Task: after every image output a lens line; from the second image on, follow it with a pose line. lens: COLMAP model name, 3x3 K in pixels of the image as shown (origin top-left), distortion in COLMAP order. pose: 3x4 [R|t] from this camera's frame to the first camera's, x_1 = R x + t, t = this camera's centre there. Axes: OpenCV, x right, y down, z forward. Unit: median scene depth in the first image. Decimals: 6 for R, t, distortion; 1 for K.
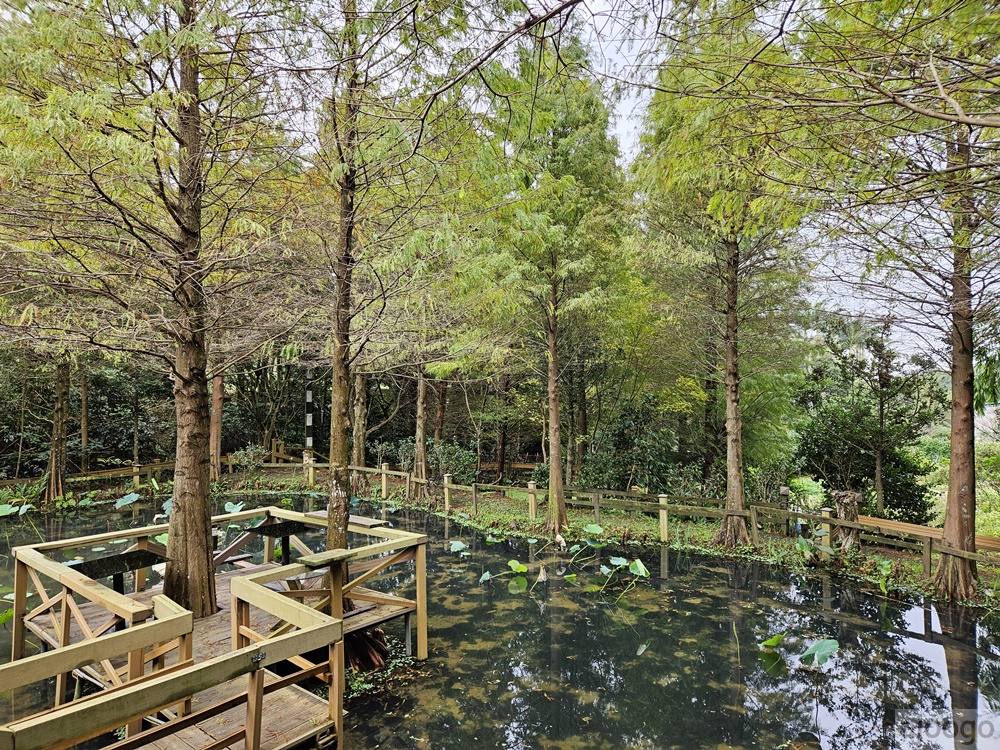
lens RADIAL K [[660.8, 0, 500.0], [0, 660.8, 375.0], [0, 0, 1]] dist [0.001100, -0.000428]
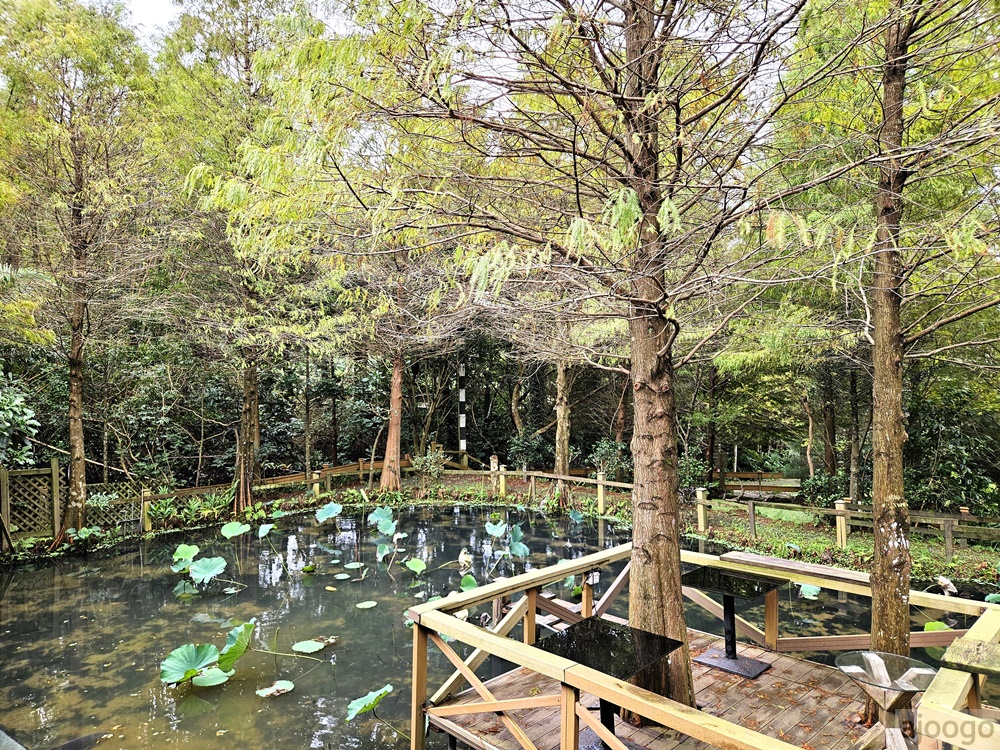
lens RADIAL K [[680.9, 0, 500.0], [0, 680.9, 375.0], [0, 0, 1]] dist [0.042497, 0.000134]
pose [[0.993474, -0.006457, -0.113878, -0.217257], [0.006735, 0.999975, 0.002051, 0.004213], [0.113862, -0.002805, 0.993493, 0.110384]]
